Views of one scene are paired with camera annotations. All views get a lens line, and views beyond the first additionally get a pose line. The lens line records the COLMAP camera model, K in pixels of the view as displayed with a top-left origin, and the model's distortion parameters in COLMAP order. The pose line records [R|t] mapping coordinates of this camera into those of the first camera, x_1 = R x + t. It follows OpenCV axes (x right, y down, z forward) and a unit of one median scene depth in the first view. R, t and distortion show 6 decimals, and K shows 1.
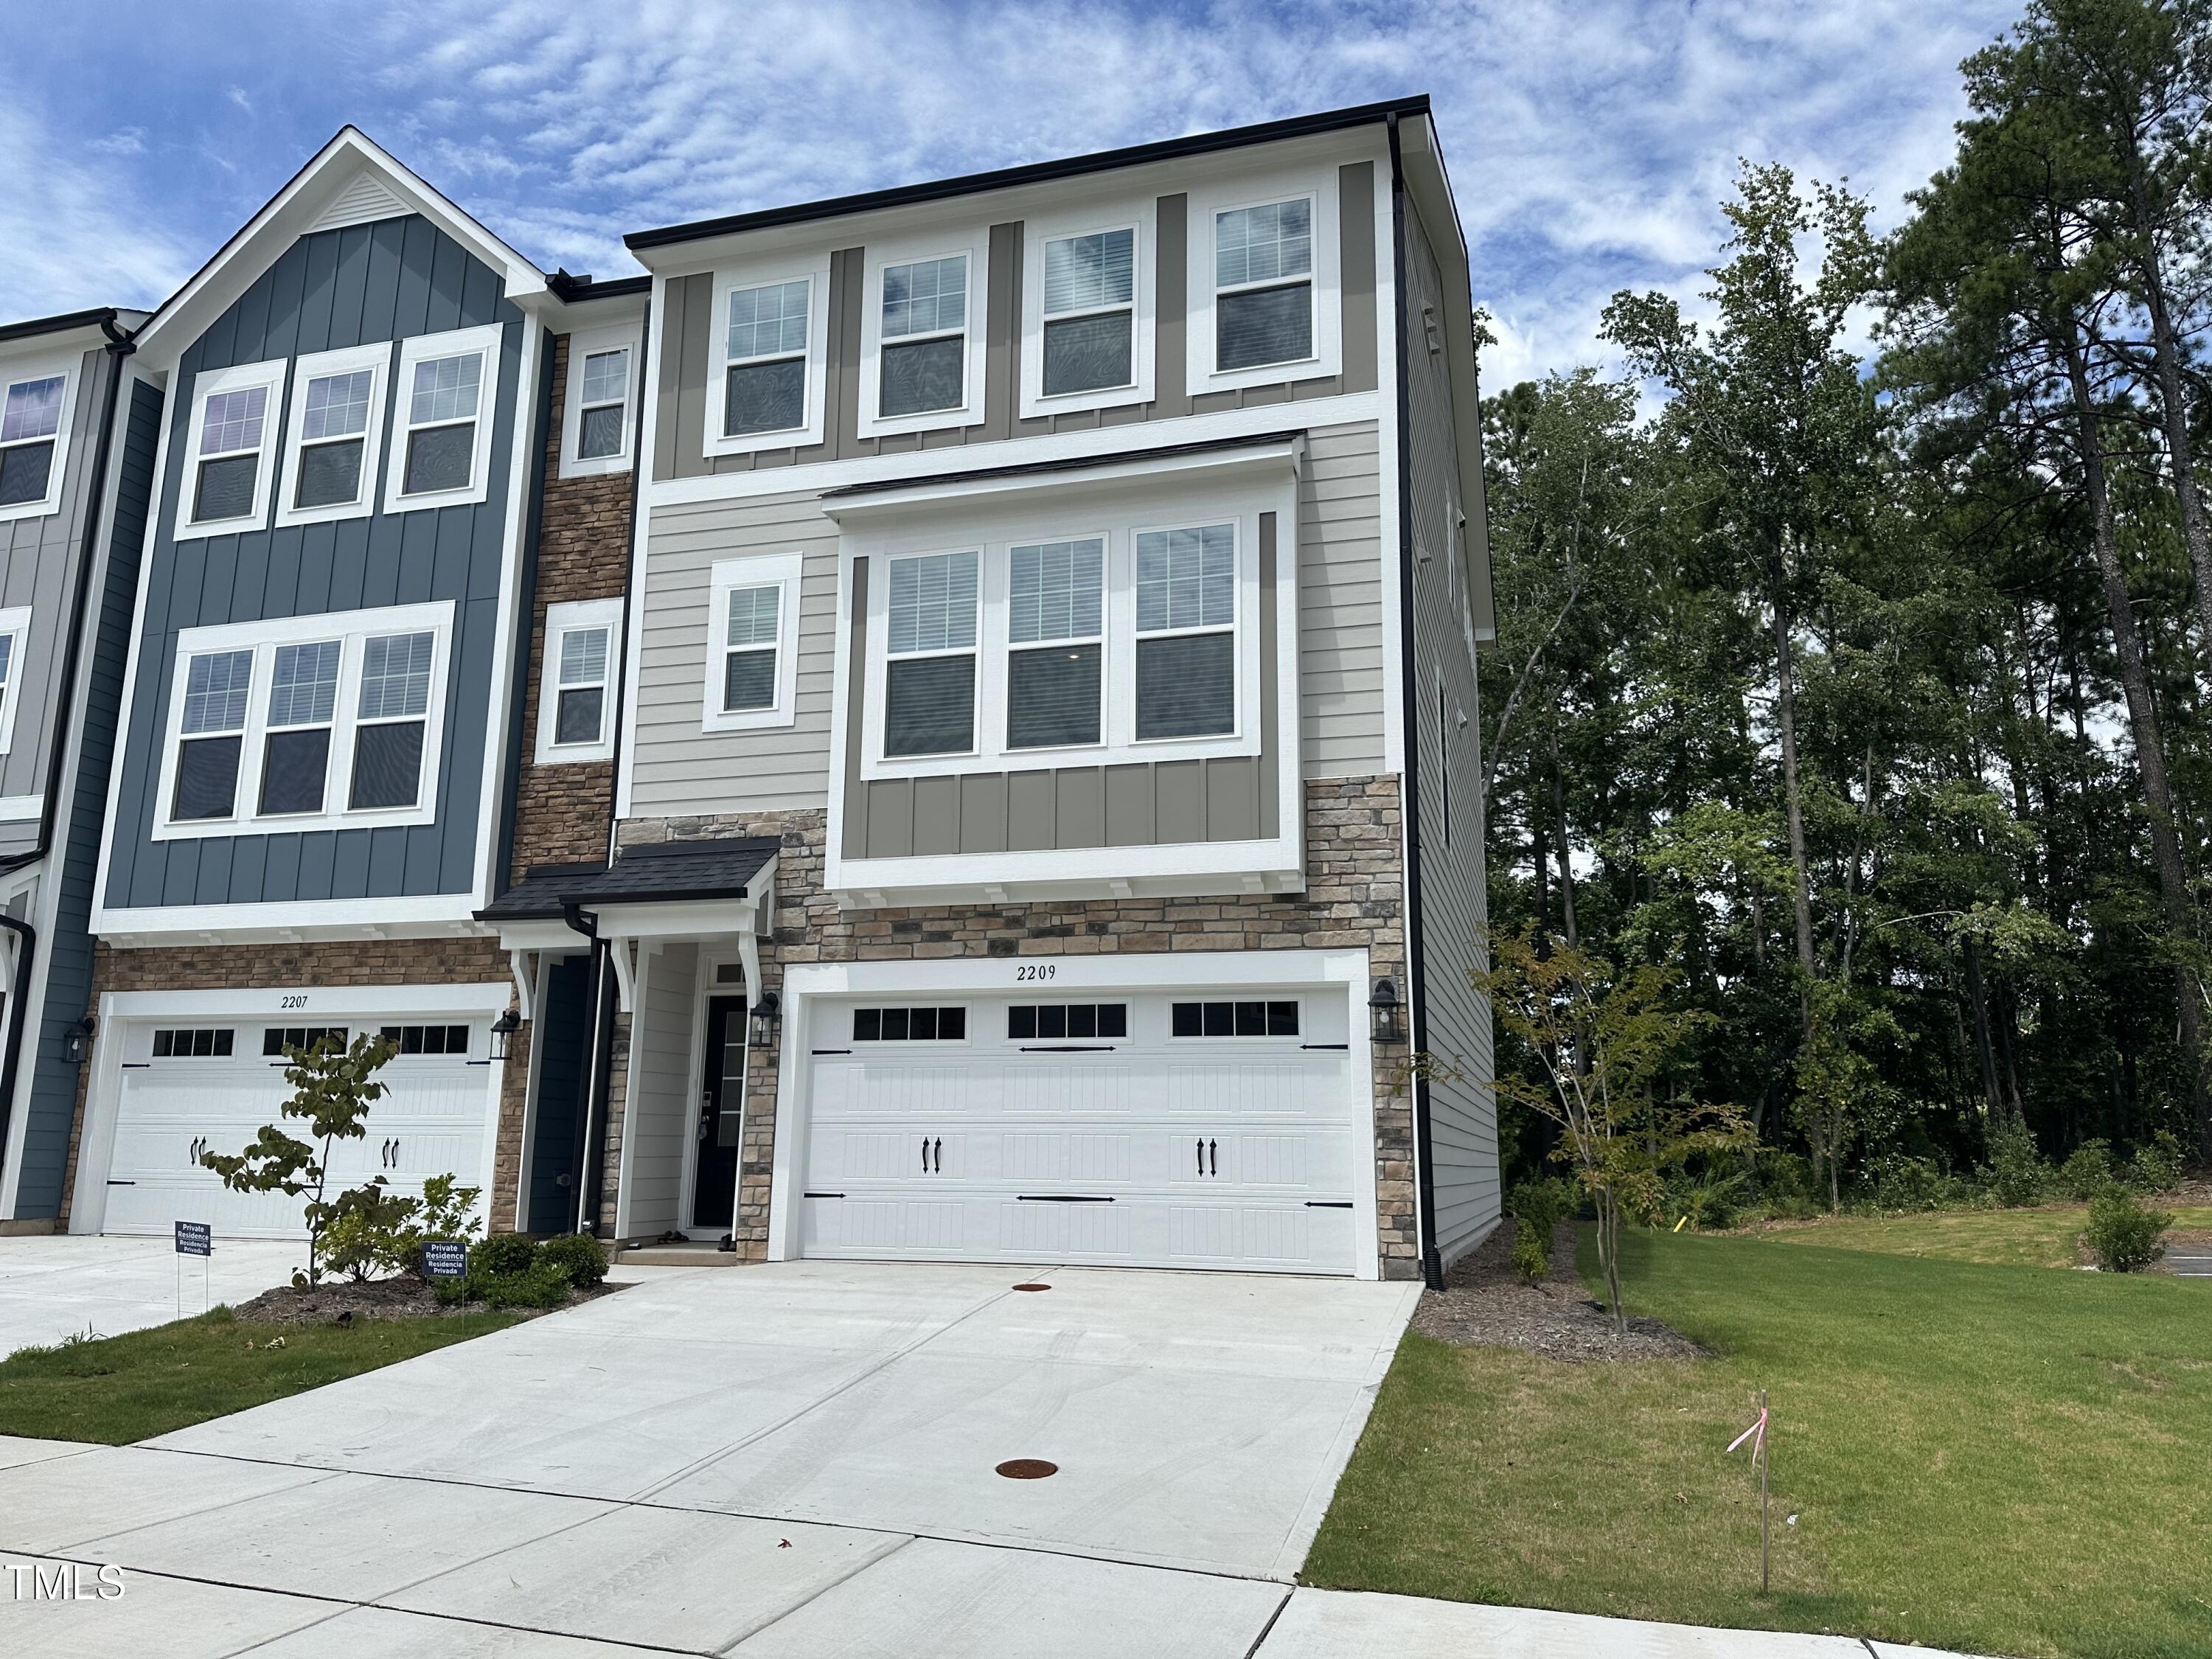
lens RADIAL K [[1546.2, 0, 1089.1], [0, 1546.2, 836.6], [0, 0, 1]] dist [0.026427, -0.041348]
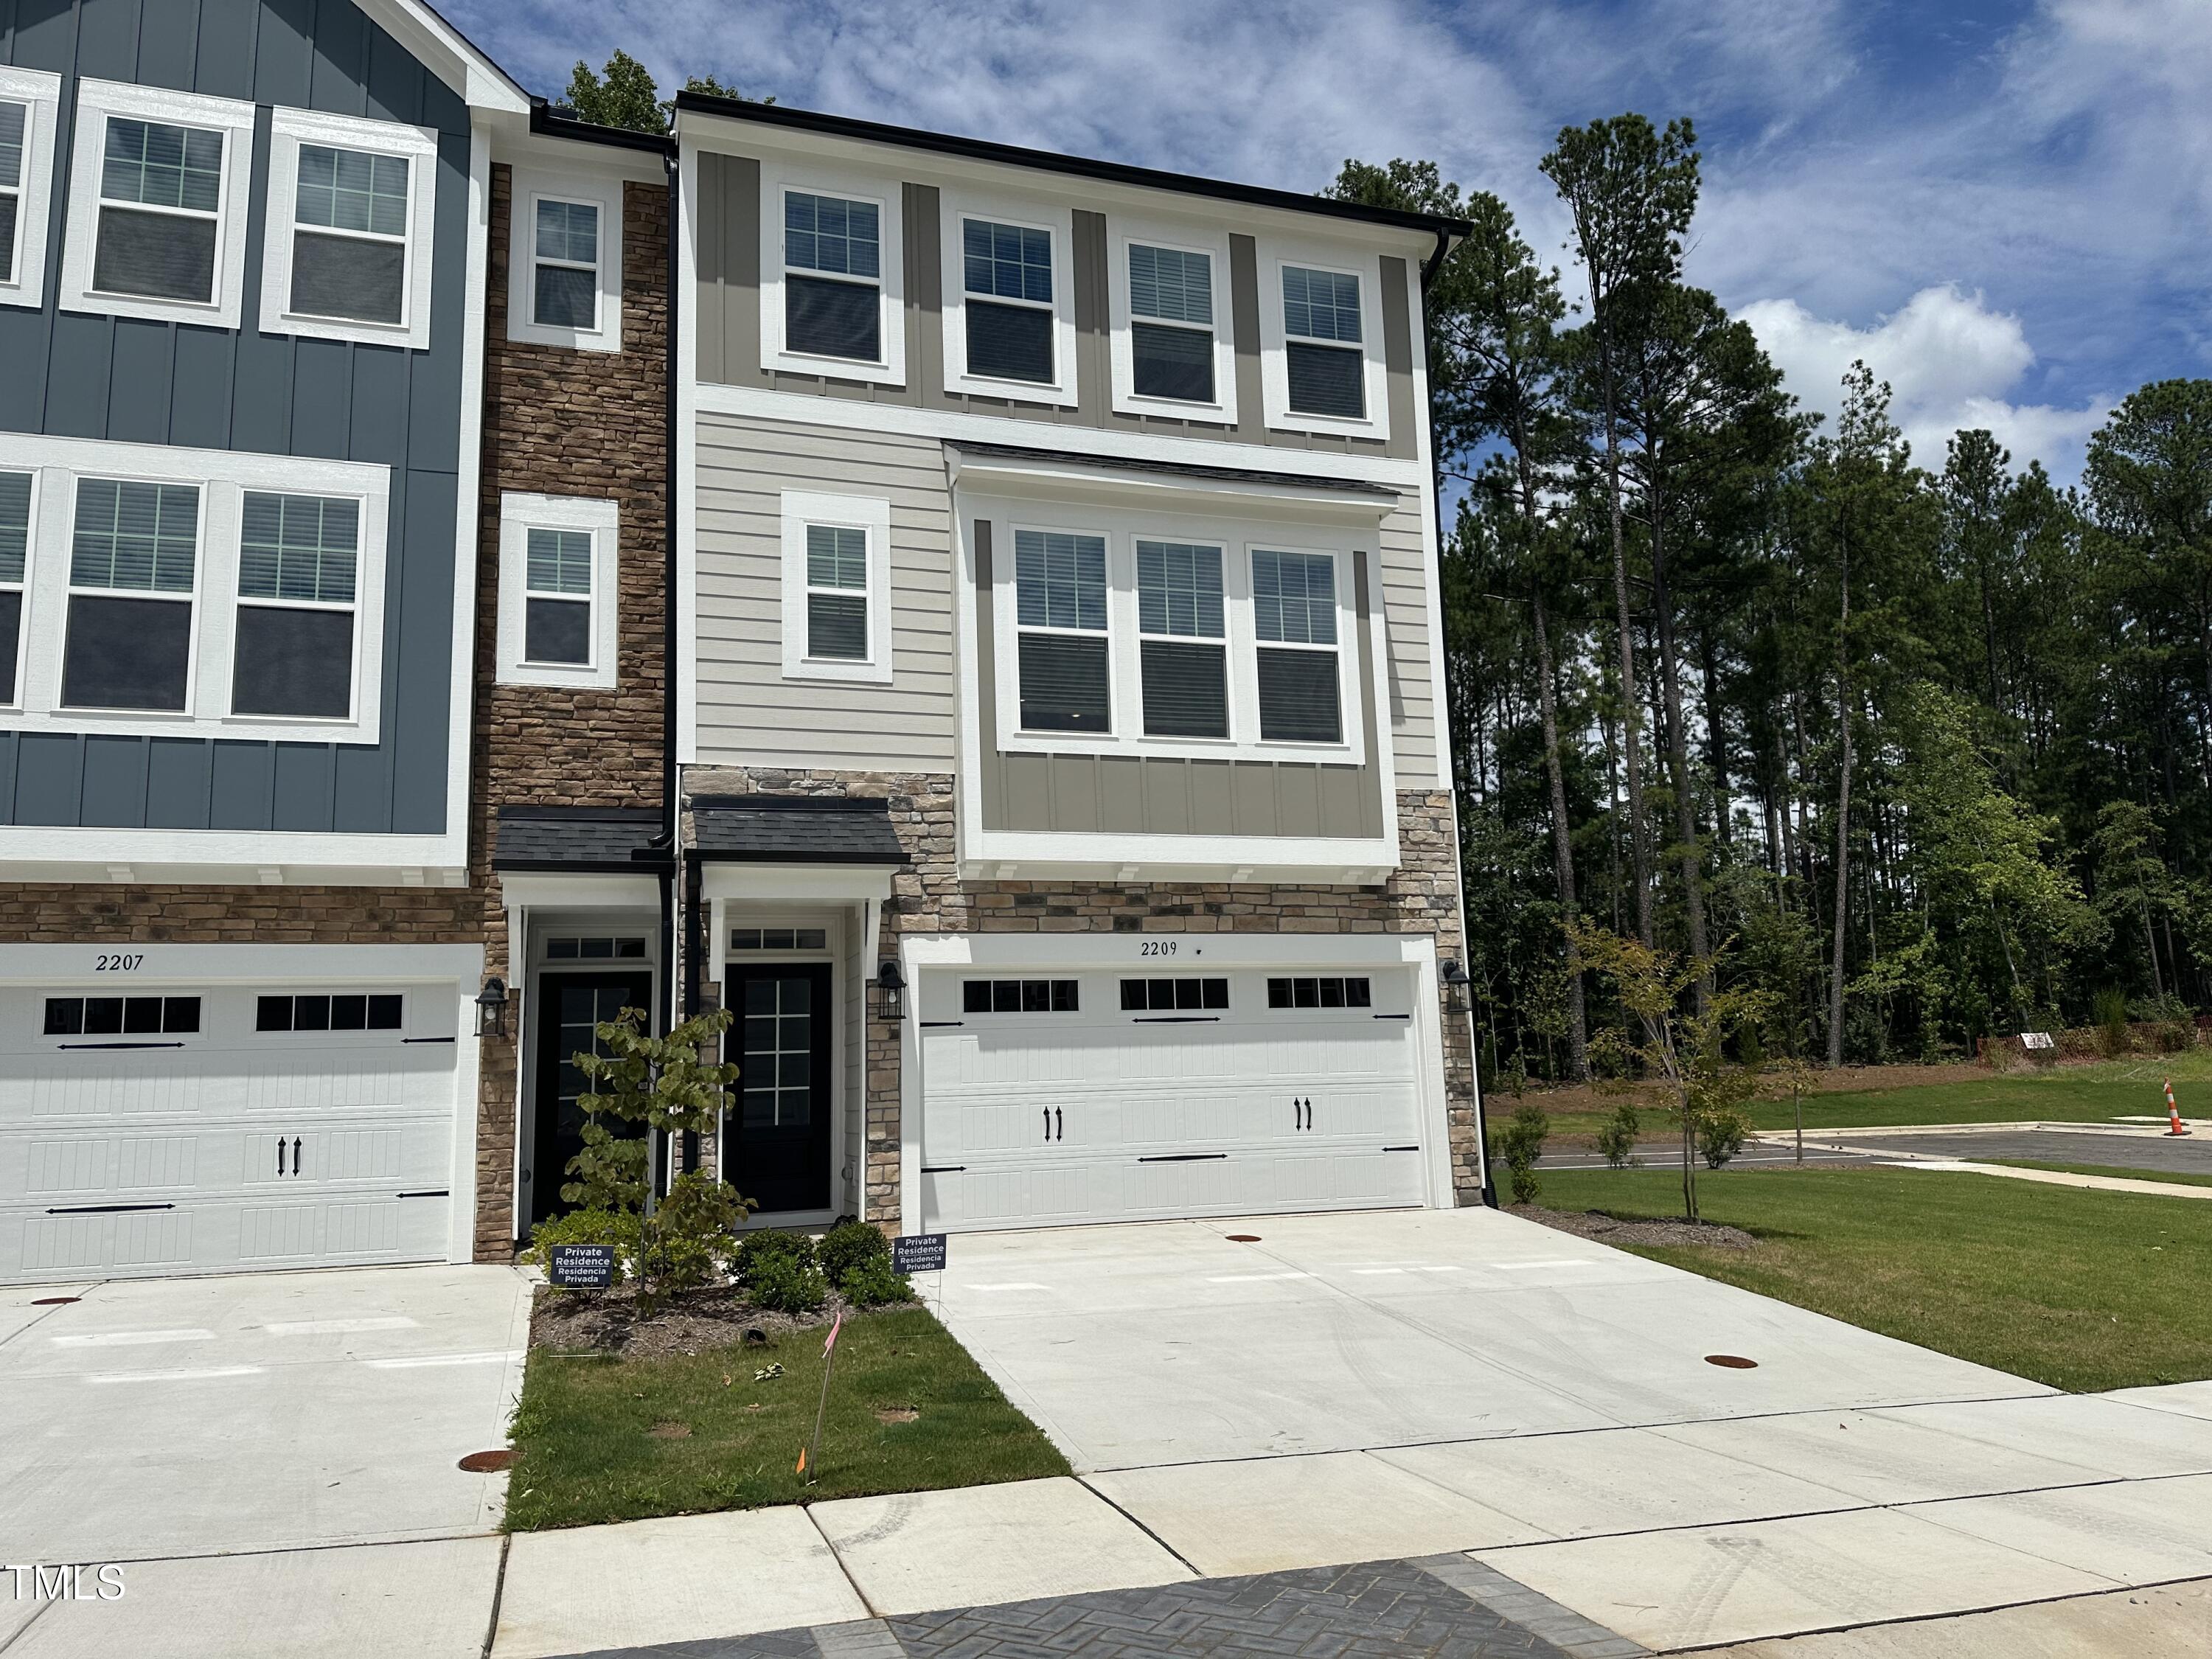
lens RADIAL K [[1546.2, 0, 1088.5], [0, 1546.2, 875.9], [0, 0, 1]] dist [0.026427, -0.041348]
pose [[0.824265, 0.049107, 0.564071, -0.616628], [-0.070621, 0.997369, 0.016368, 0.022310], [-0.561783, -0.053327, 0.825564, 0.141924]]
